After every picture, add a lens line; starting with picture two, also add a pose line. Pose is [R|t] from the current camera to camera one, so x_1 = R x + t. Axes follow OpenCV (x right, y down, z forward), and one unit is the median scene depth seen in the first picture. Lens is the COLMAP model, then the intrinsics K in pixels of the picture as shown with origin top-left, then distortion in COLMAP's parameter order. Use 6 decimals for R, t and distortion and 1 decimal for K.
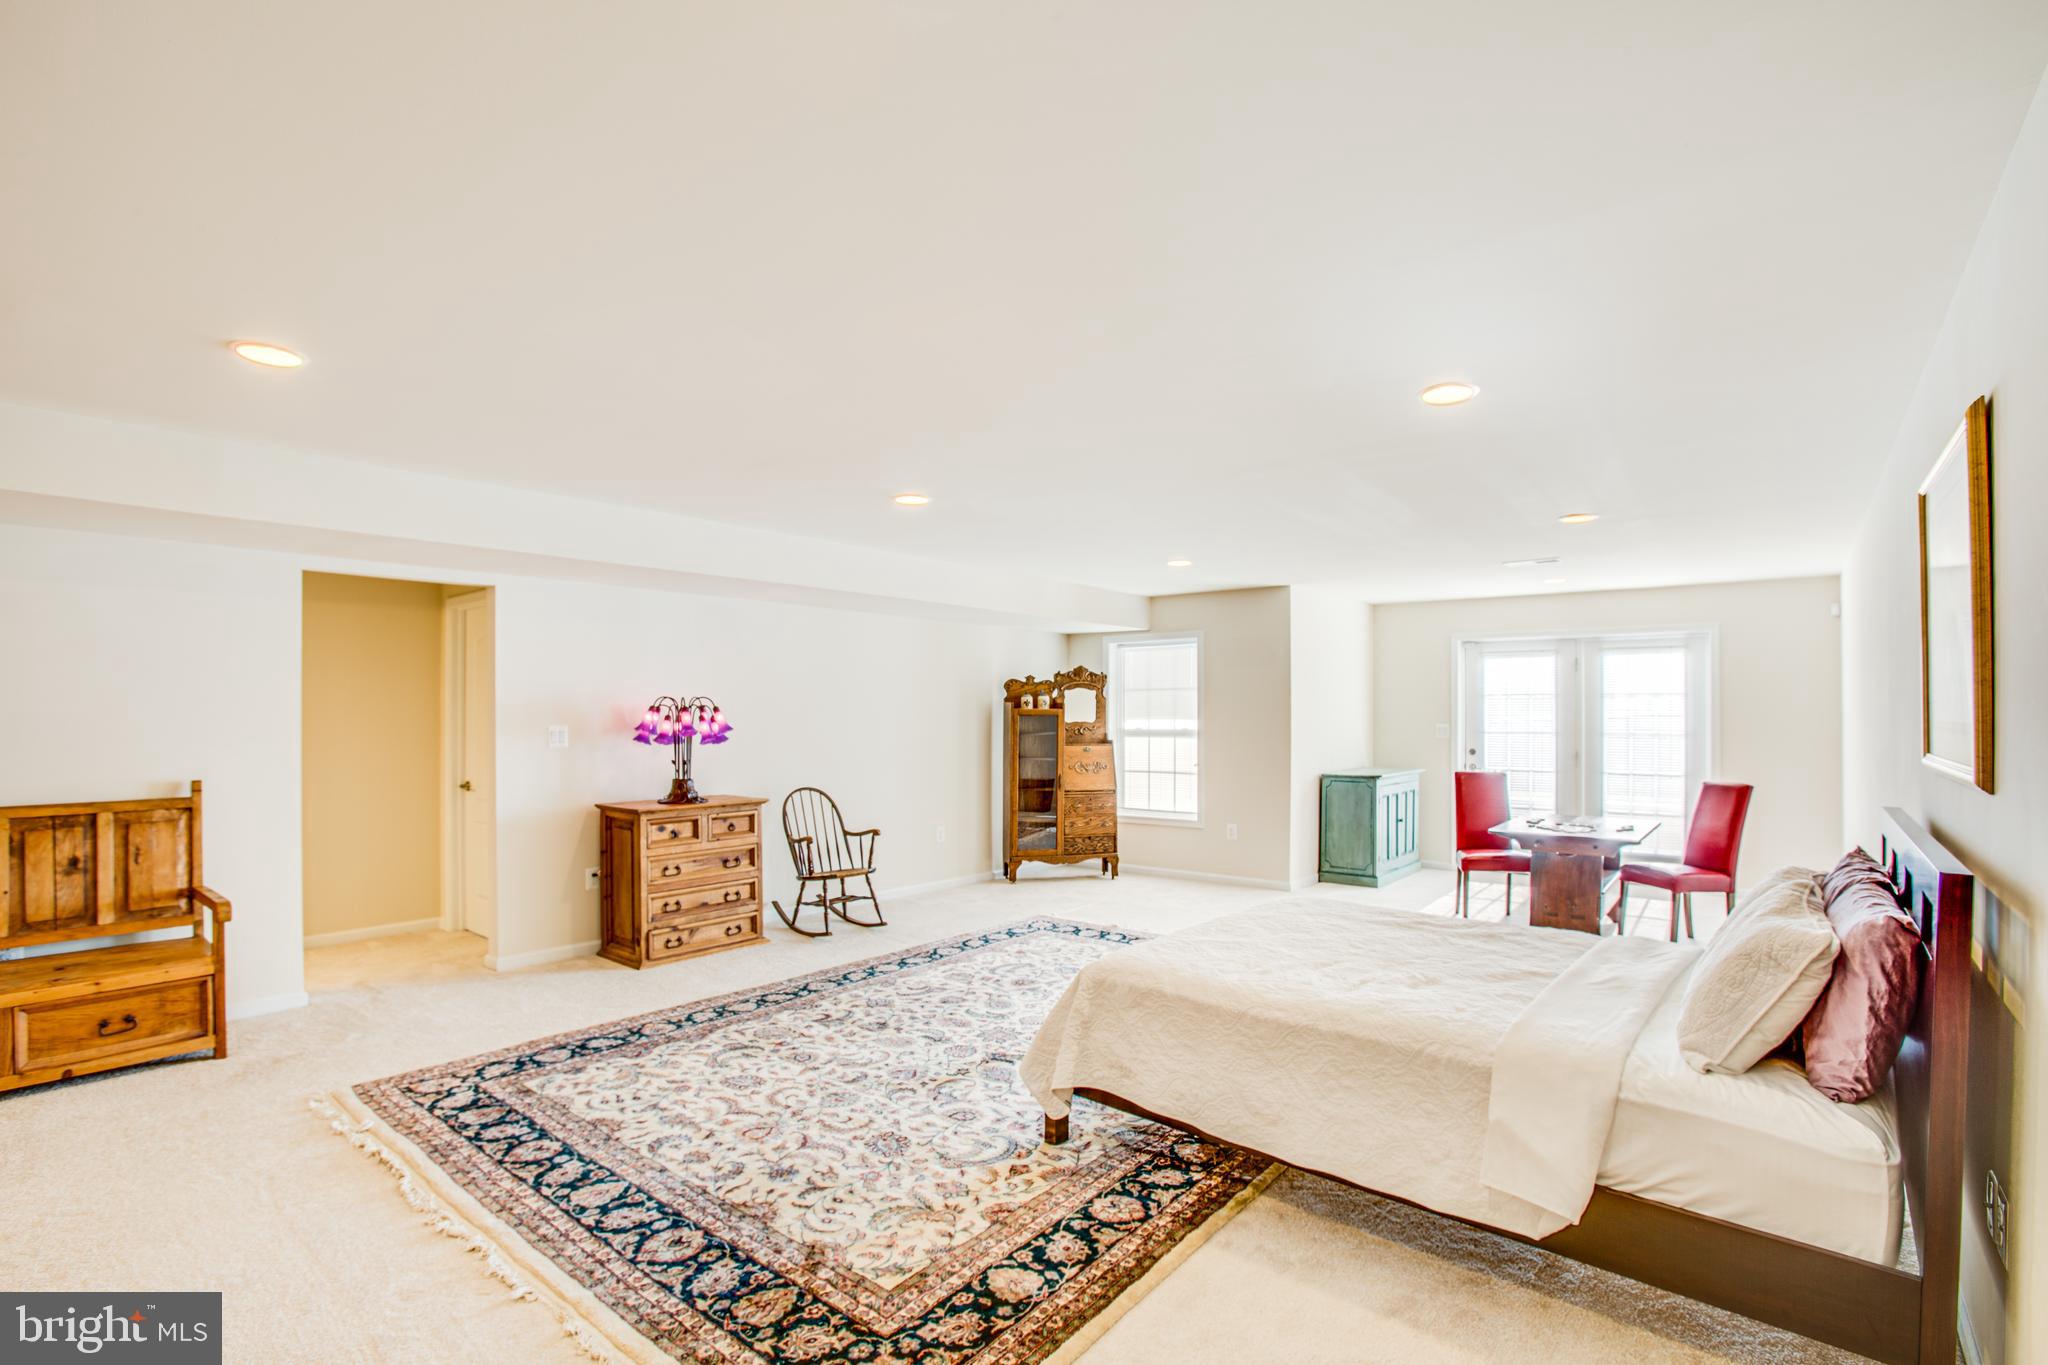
lens RADIAL K [[990.5, 0, 1019.0], [0, 990.5, 702.3], [0, 0, 1]] dist [-0.085297, 0.043113]
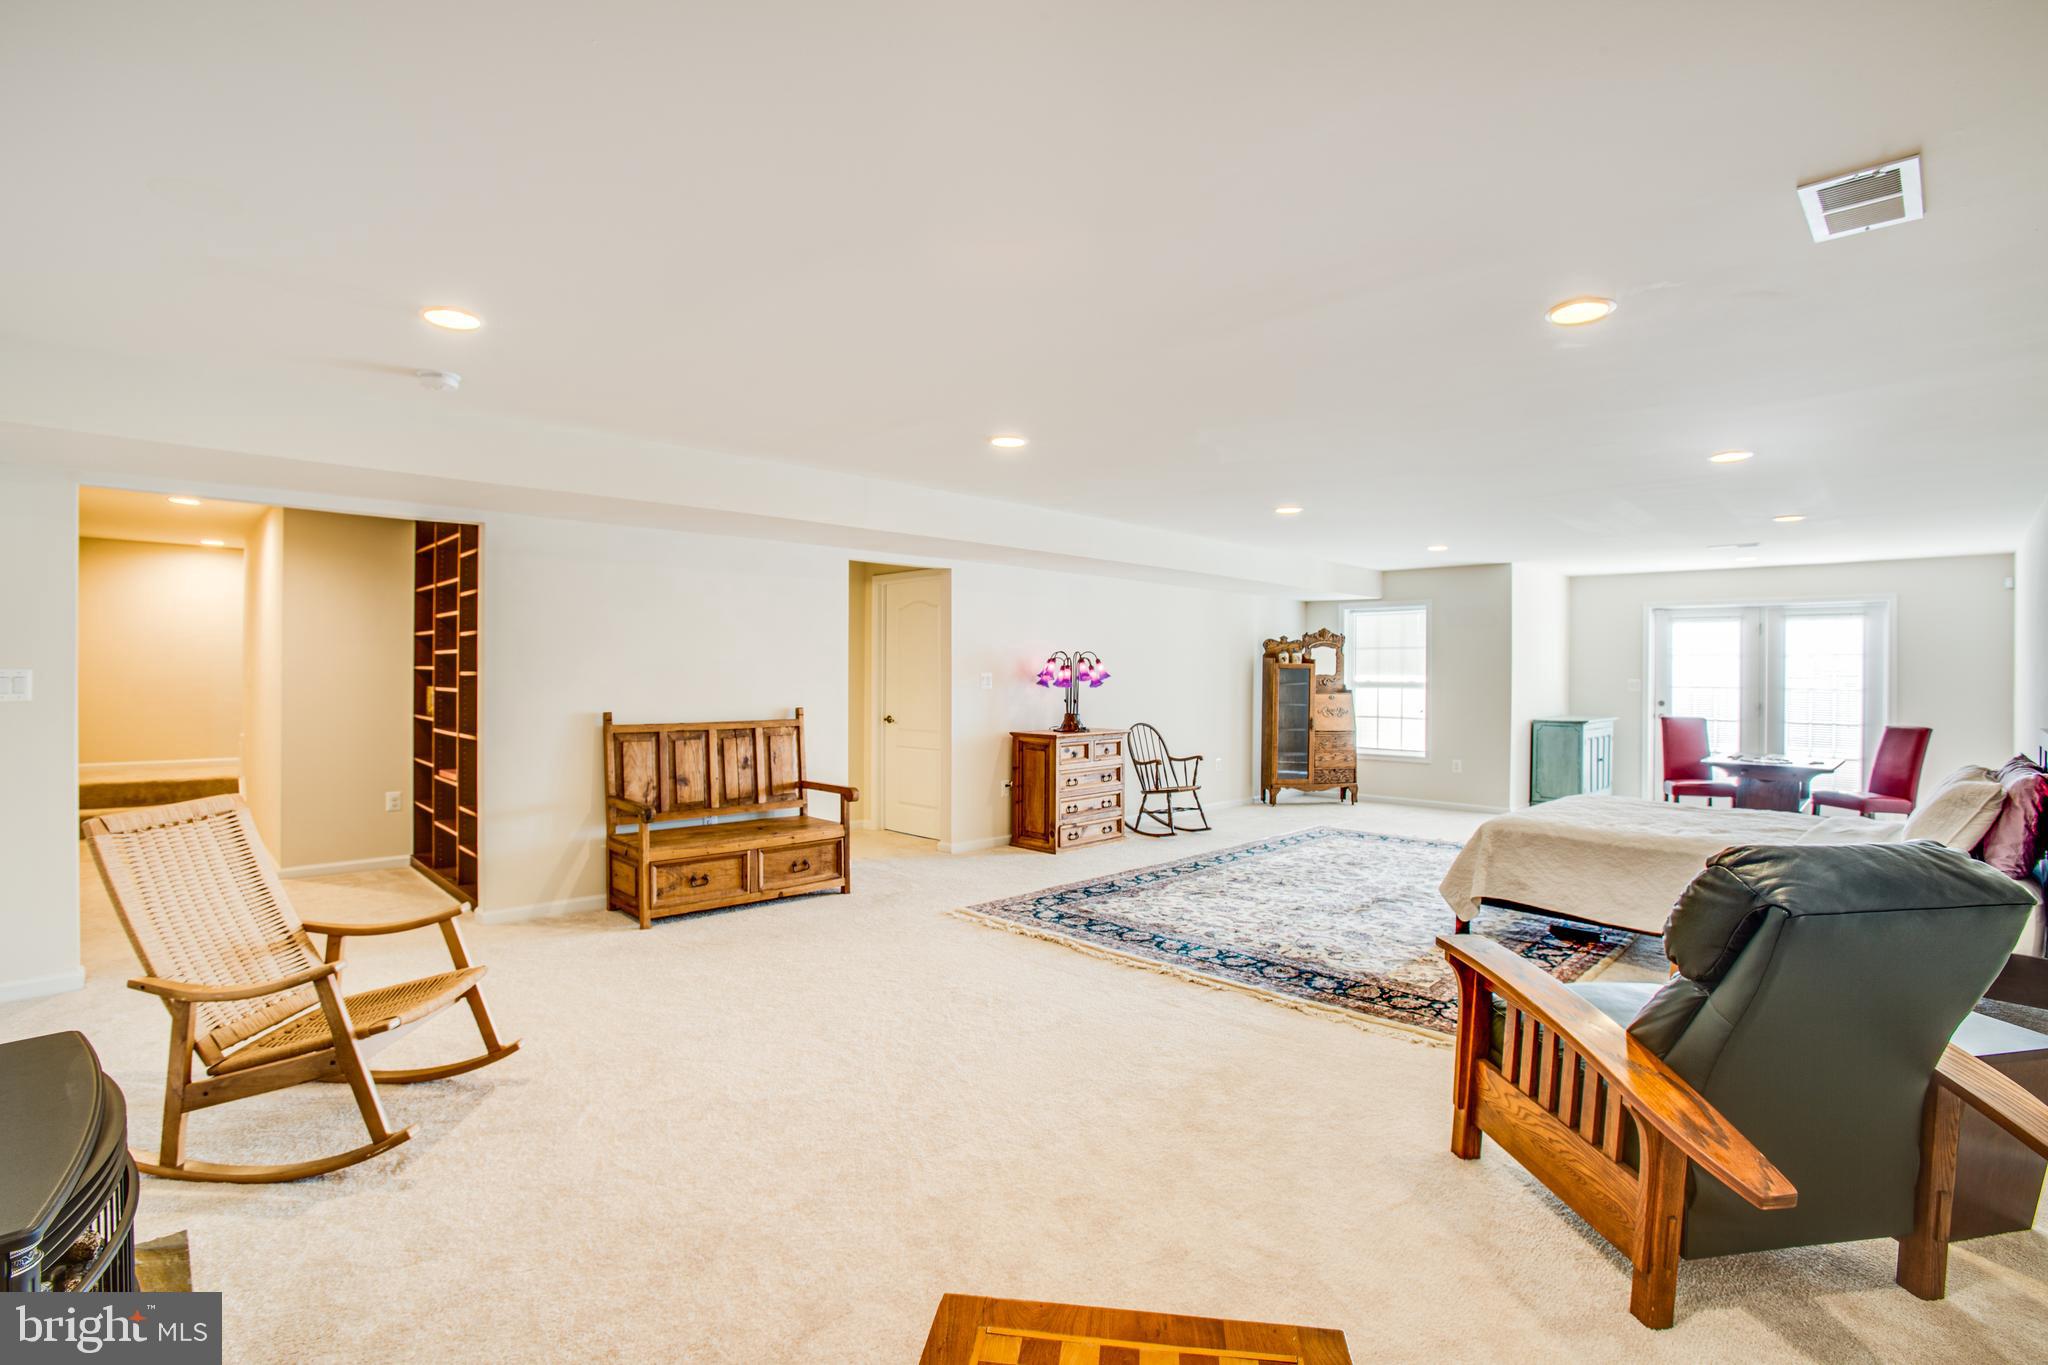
lens RADIAL K [[997.2, 0, 1028.3], [0, 997.2, 668.6], [0, 0, 1]] dist [-0.060432, 0.033531]
pose [[0.996616, 0.007299, -0.081869, -0.272447], [-0.006587, 0.999938, 0.008954, 0.005355], [0.081929, -0.008384, 0.996603, -0.320622]]
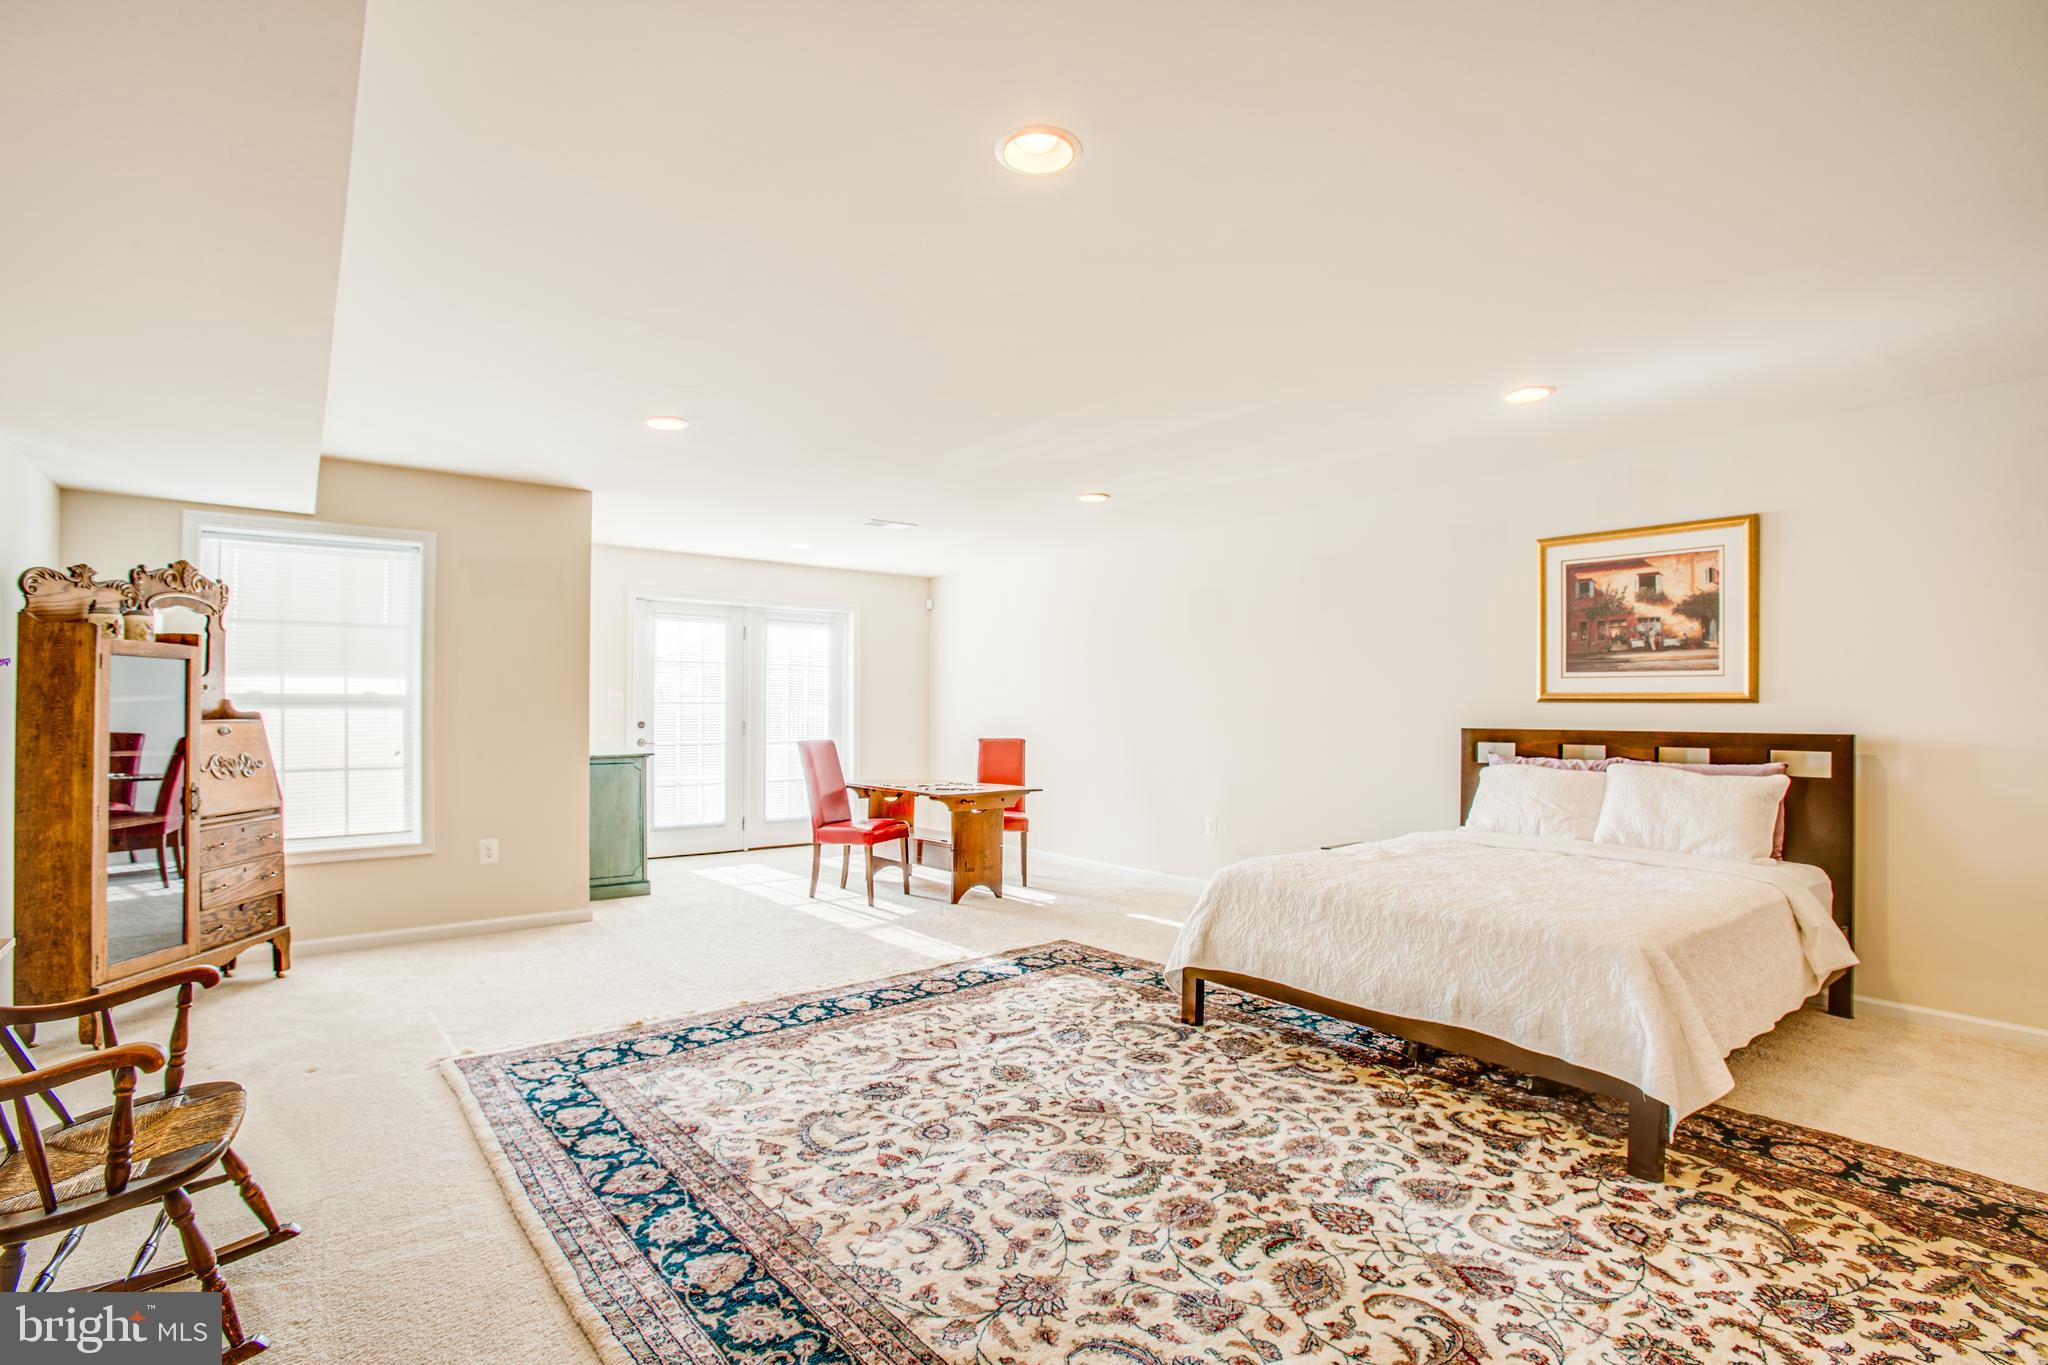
lens RADIAL K [[940.2, 0, 1026.7], [0, 940.2, 694.2], [0, 0, 1]] dist [-0.079310, 0.026167]
pose [[0.193659, 0.012030, 0.980995, -0.399135], [-0.011657, 0.999882, -0.009961, 0.038479], [-0.981000, -0.009507, 0.193776, 0.699503]]
